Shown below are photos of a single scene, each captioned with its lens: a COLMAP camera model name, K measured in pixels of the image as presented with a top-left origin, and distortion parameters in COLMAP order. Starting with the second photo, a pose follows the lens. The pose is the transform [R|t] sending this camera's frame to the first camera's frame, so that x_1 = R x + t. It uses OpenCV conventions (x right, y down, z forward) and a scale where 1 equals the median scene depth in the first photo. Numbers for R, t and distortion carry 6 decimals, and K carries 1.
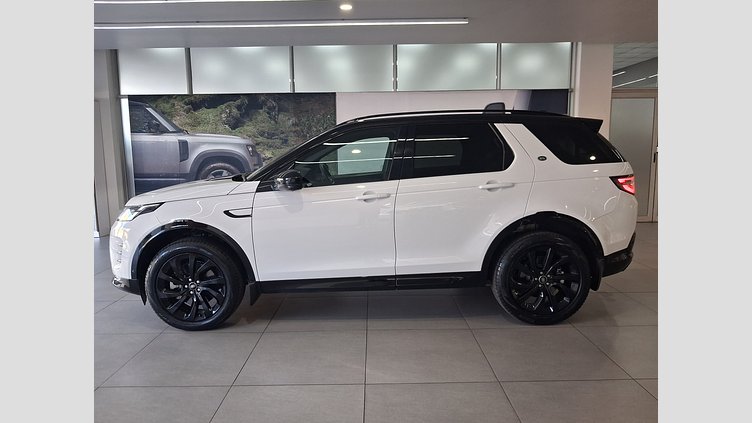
lens RADIAL K [[450.9, 0, 376.0], [0, 450.9, 211.5], [0, 0, 1]] dist [-0.020699, 0.000092]
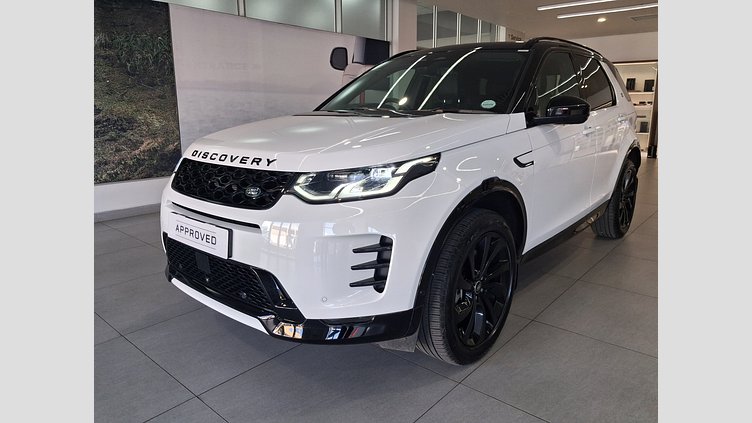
lens RADIAL K [[450.9, 0, 376.0], [0, 450.9, 211.5], [0, 0, 1]] dist [-0.020699, 0.000092]
pose [[0.658581, -0.150614, 0.737283, -0.907760], [0.090852, 0.988513, 0.120782, -0.020448], [-0.747006, -0.012561, 0.664699, 0.689289]]
